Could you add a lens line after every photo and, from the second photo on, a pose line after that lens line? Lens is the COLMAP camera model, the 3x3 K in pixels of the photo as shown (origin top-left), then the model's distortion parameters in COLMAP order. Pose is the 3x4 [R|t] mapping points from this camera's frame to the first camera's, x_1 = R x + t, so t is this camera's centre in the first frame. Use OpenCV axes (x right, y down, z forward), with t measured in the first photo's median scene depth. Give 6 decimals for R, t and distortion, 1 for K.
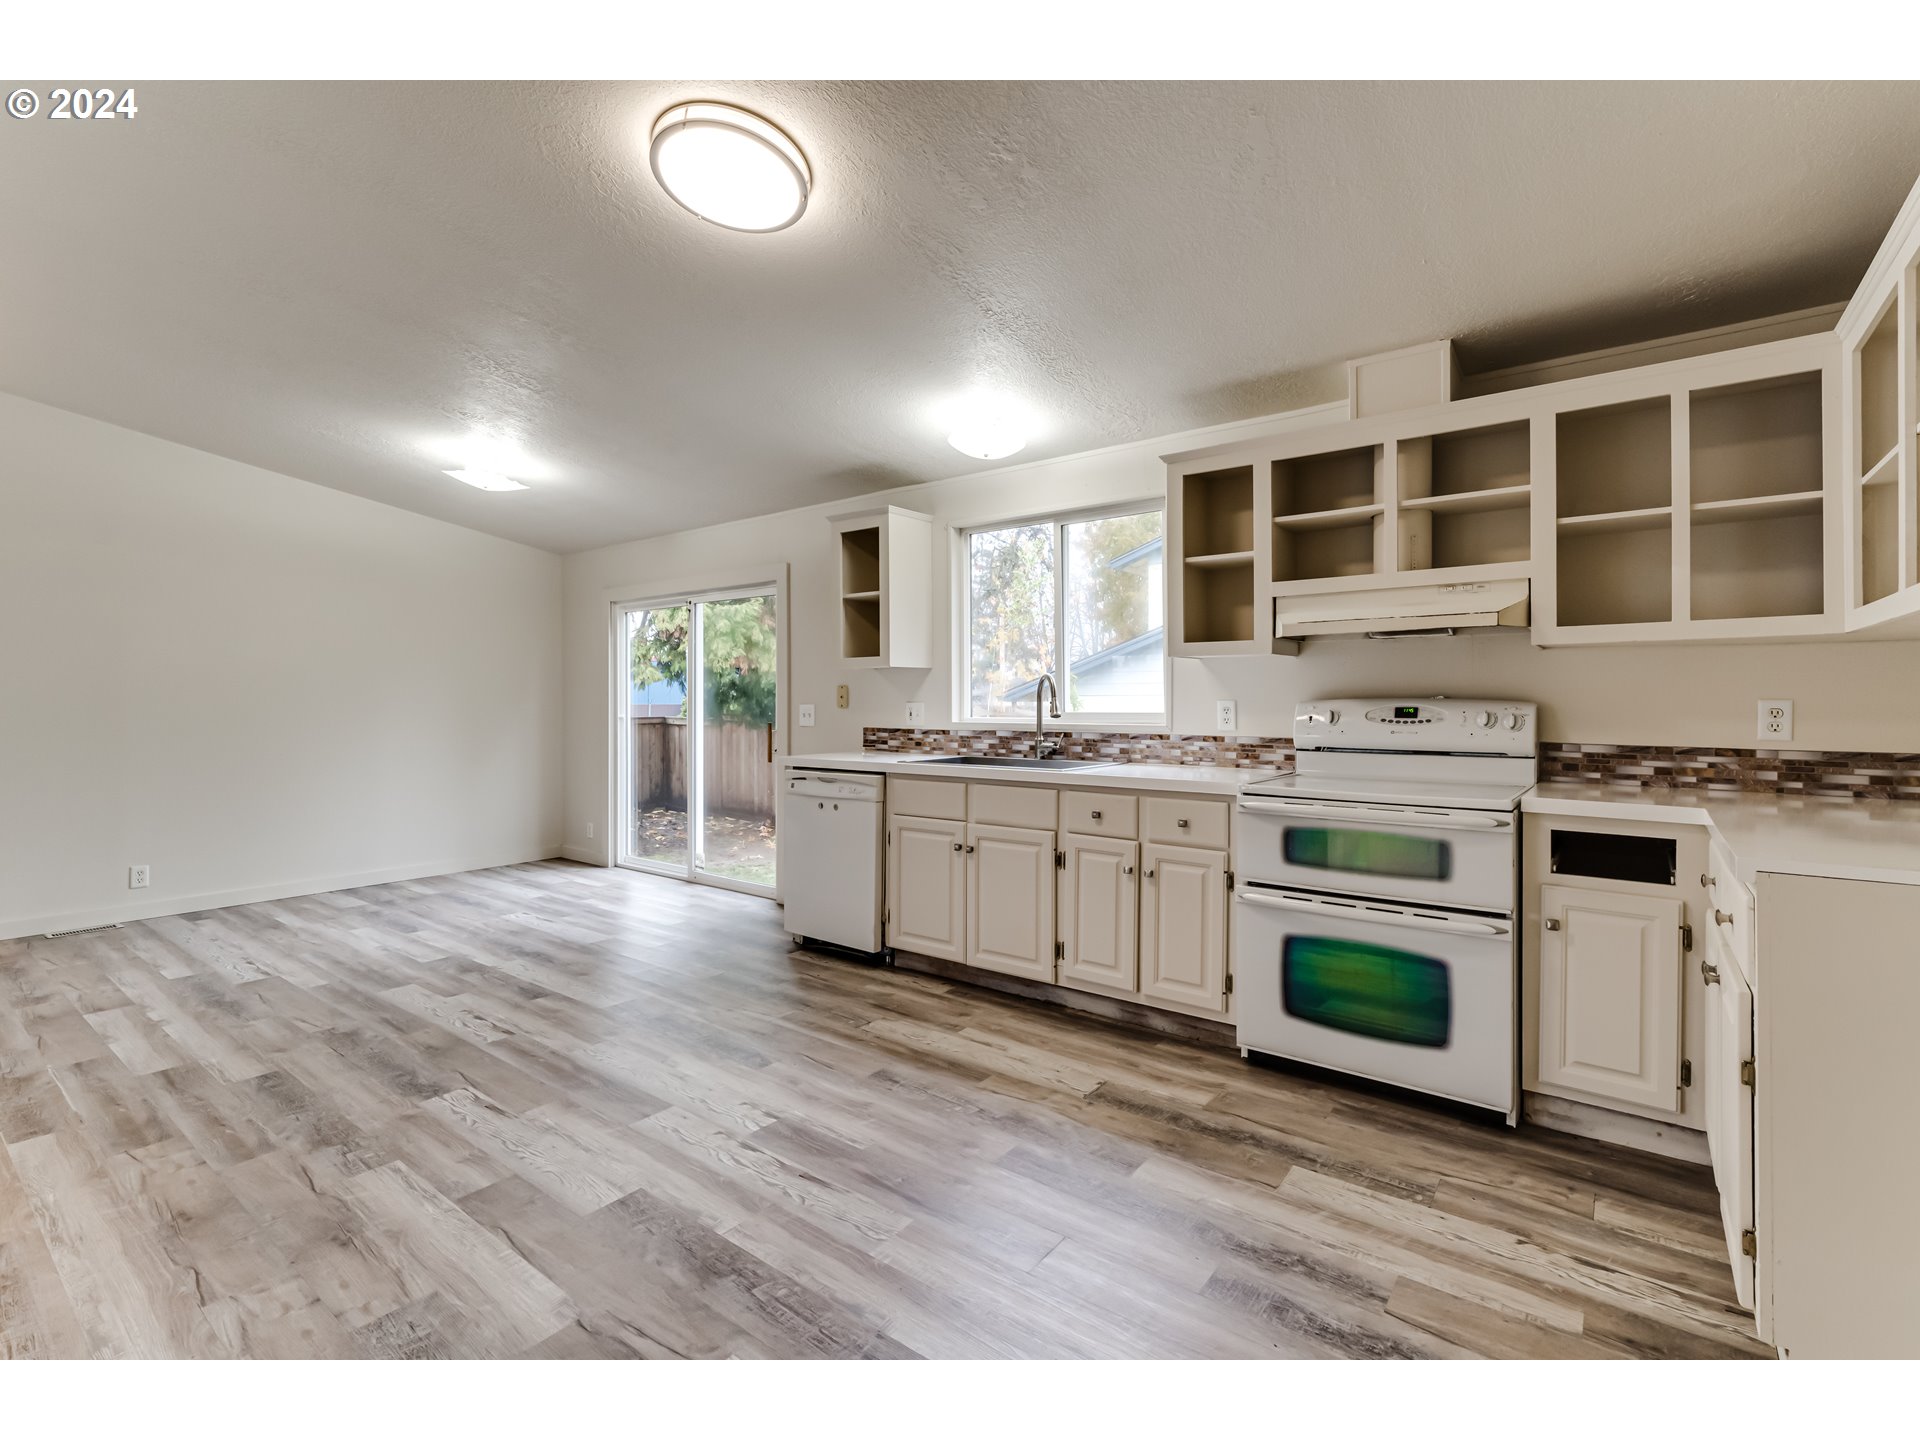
lens RADIAL K [[877.9, 0, 961.5], [0, 877.9, 700.2], [0, 0, 1]] dist [-0.003796, 0.000415]
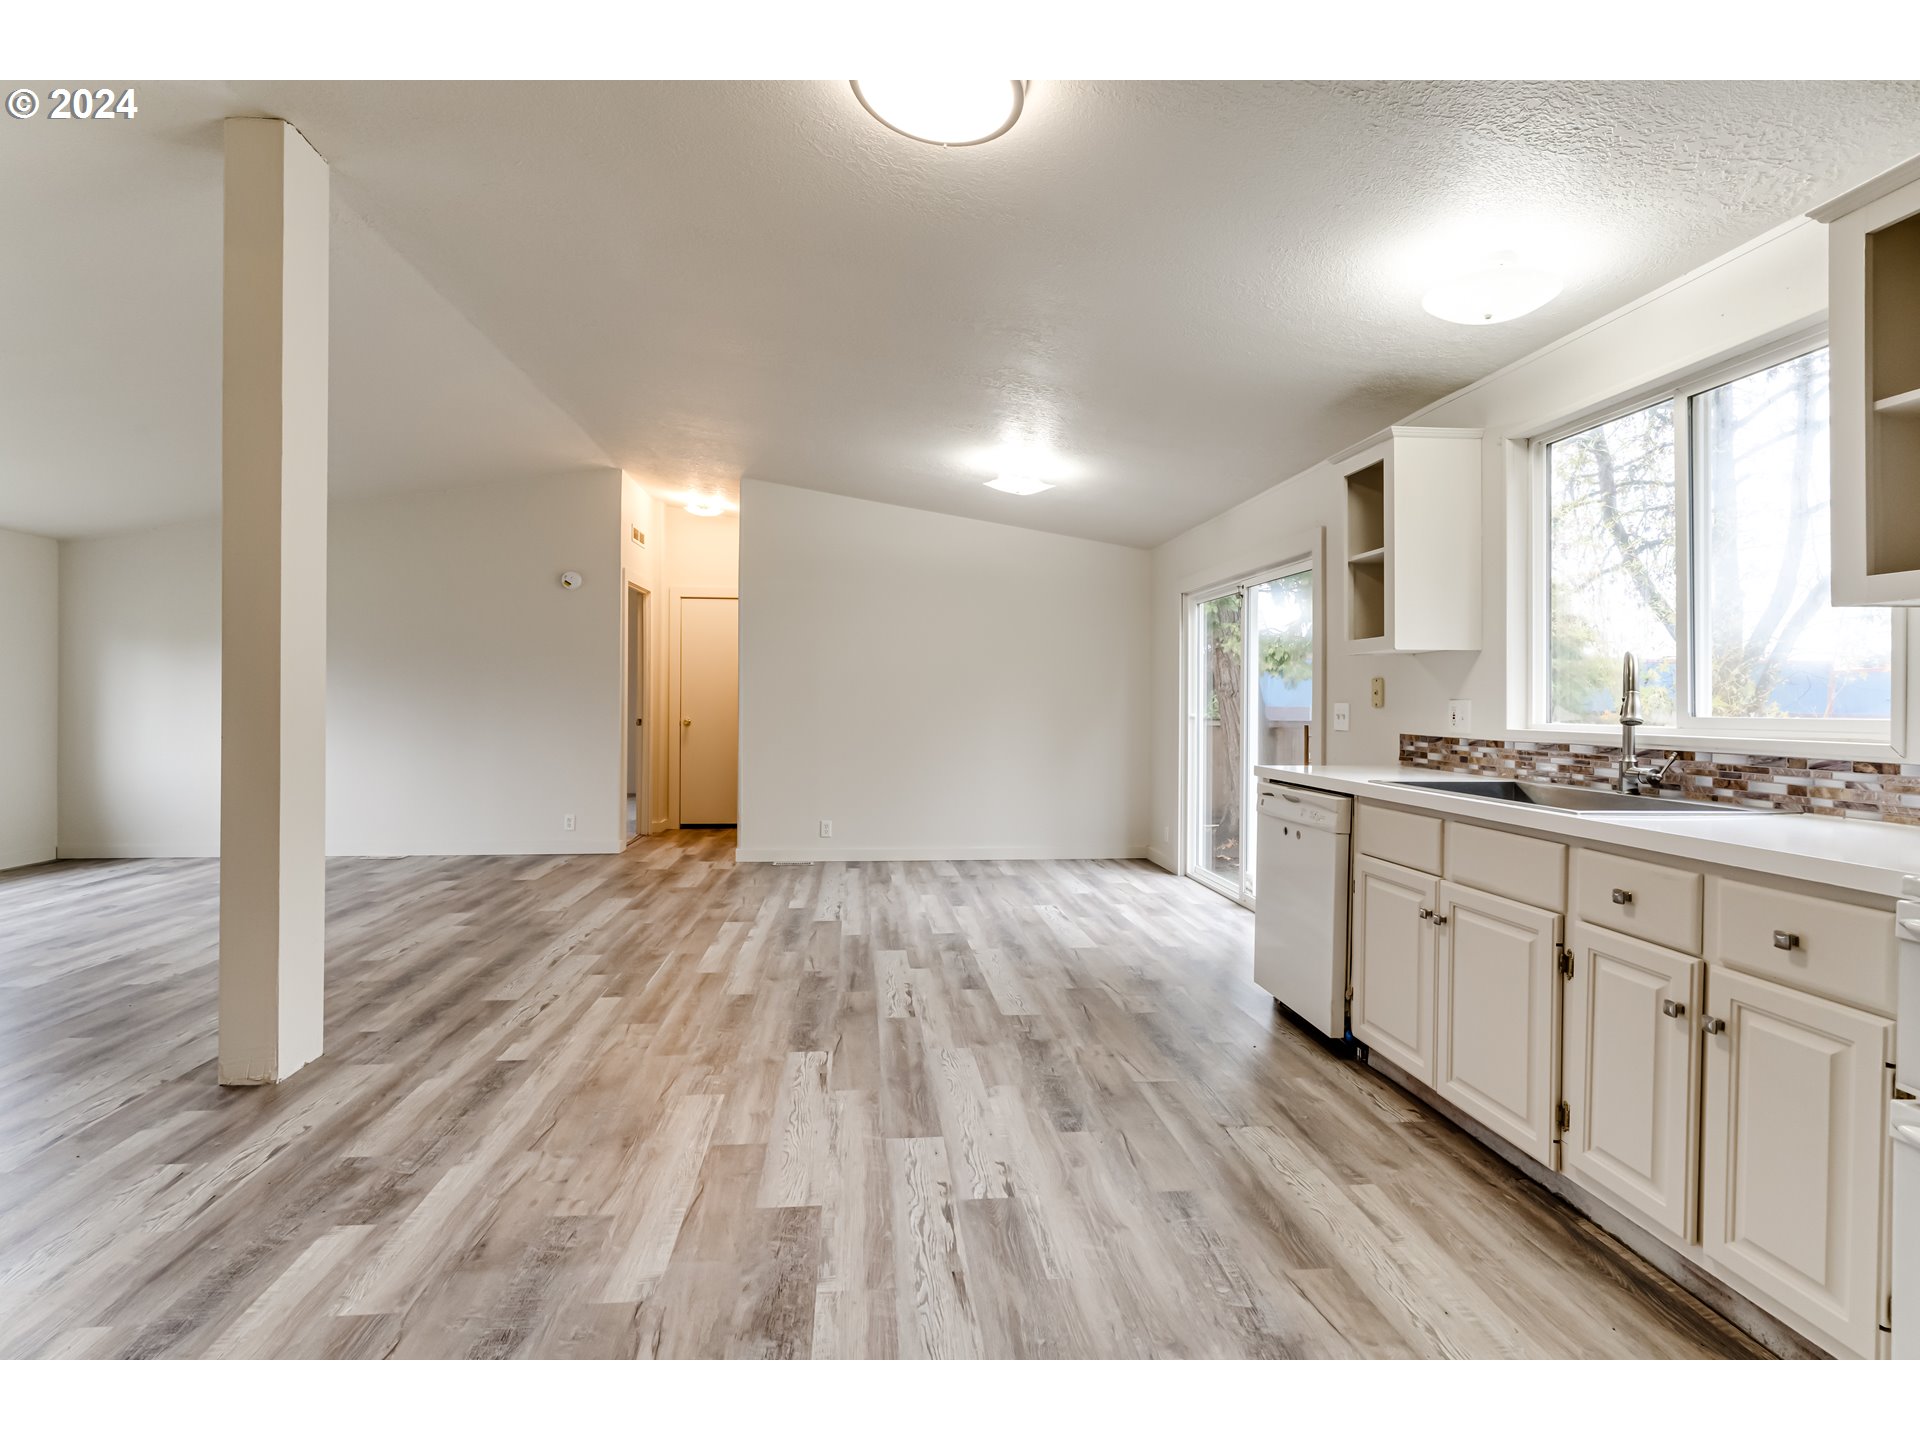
lens RADIAL K [[914.9, 0, 934.4], [0, 914.9, 697.9], [0, 0, 1]] dist [-0.000886, 0.000976]
pose [[0.671912, 0.003189, -0.740624, 0.294540], [-0.007954, 0.999964, -0.002911, 0.008731], [0.740588, 0.007847, 0.671913, 0.283425]]
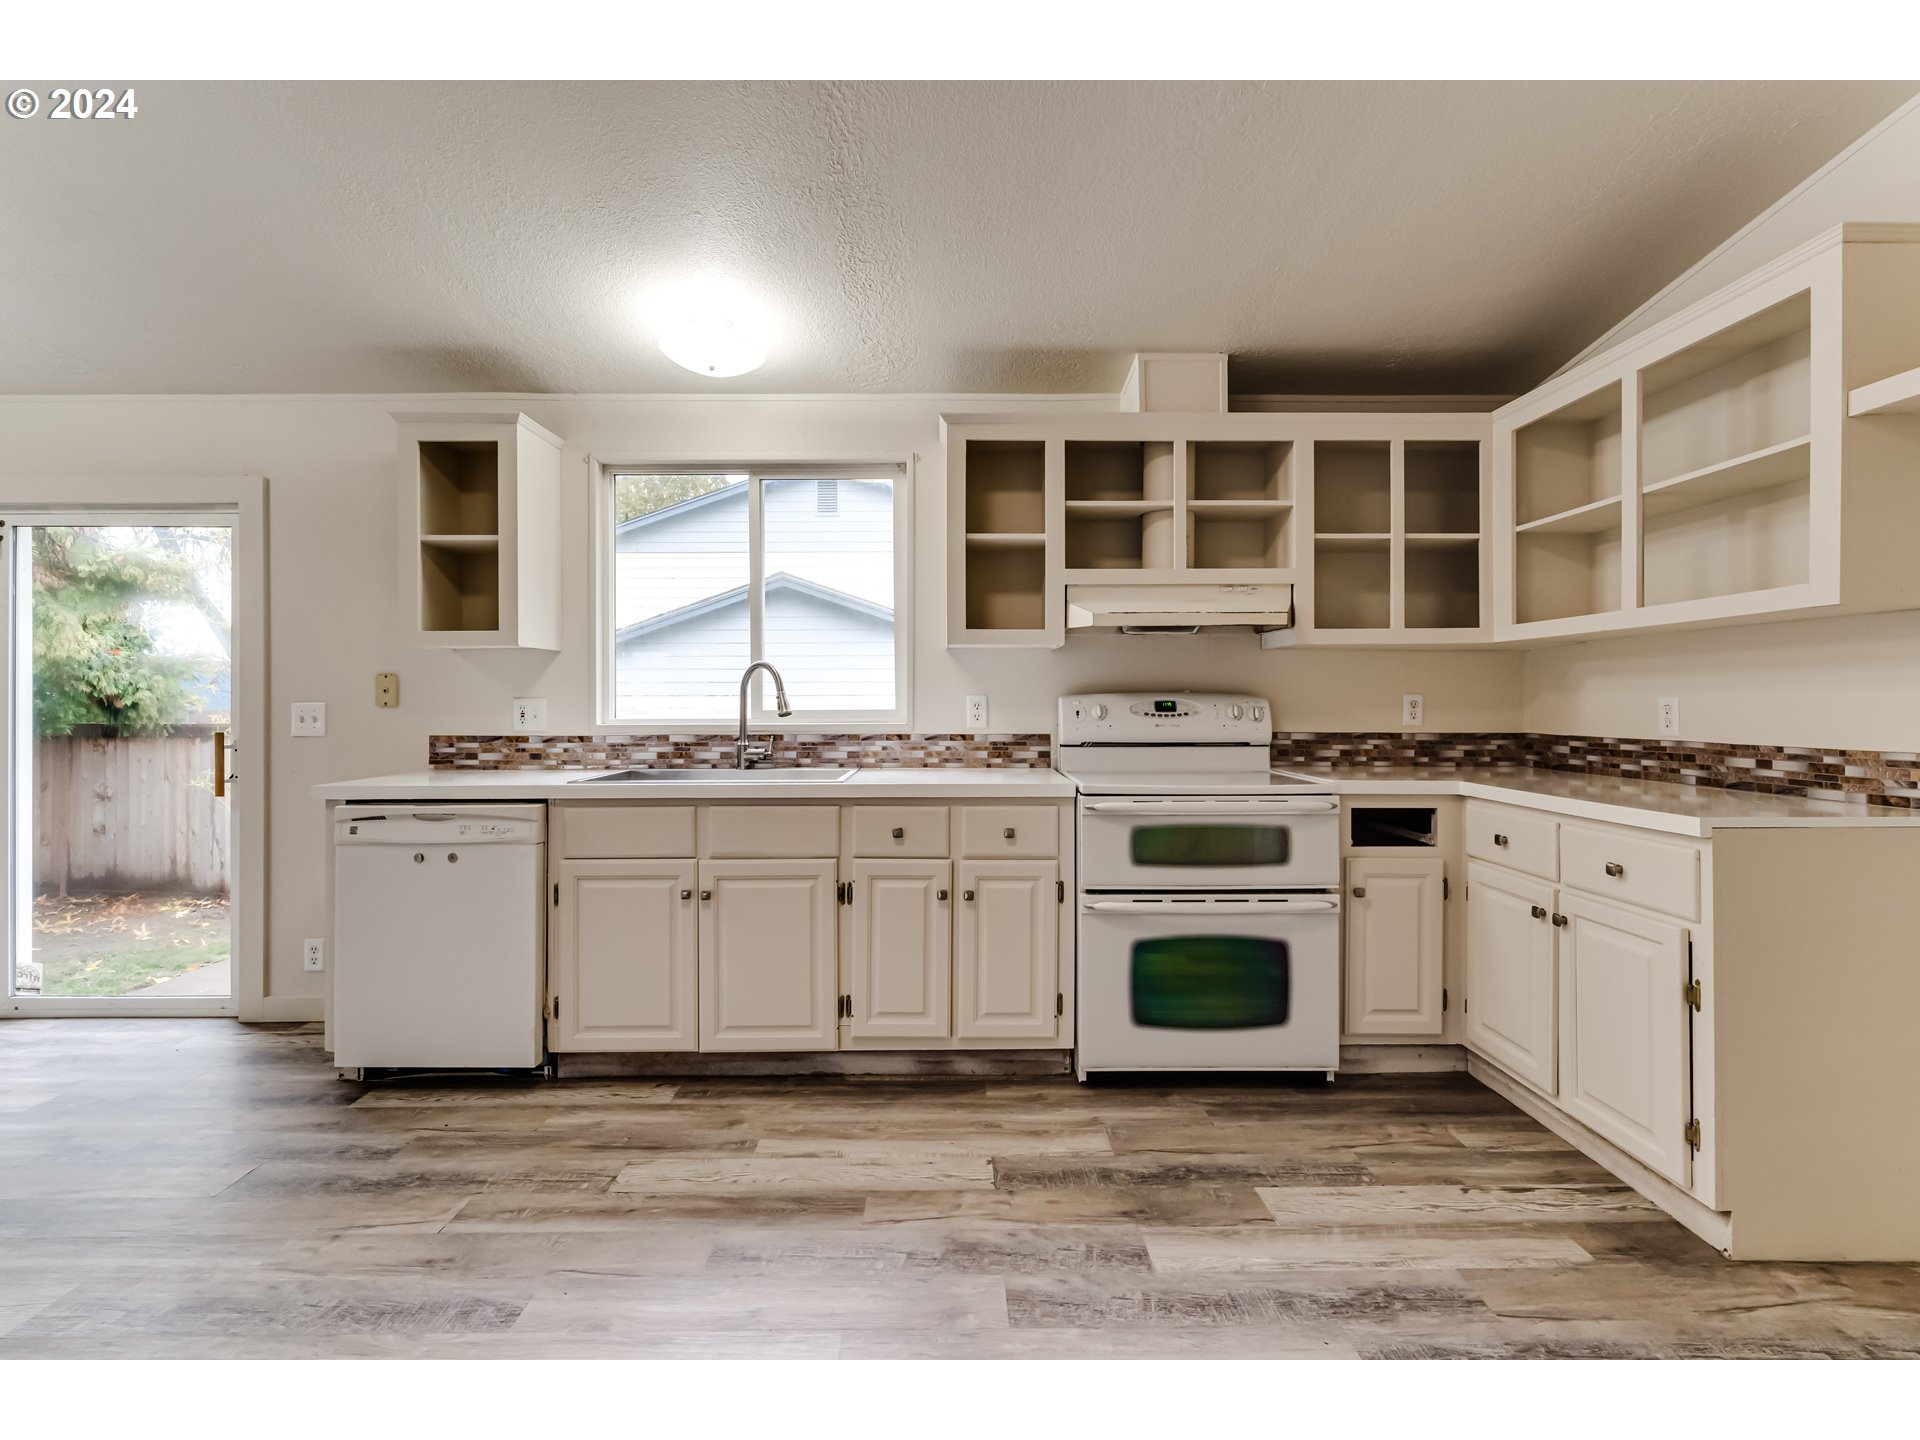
lens RADIAL K [[877.9, 0, 961.5], [0, 877.9, 700.2], [0, 0, 1]] dist [-0.003796, 0.000415]
pose [[0.785490, 0.000217, 0.618875, -0.312146], [0.001387, 0.999997, -0.002111, 0.008401], [-0.618873, 0.002516, 0.785487, 0.319969]]
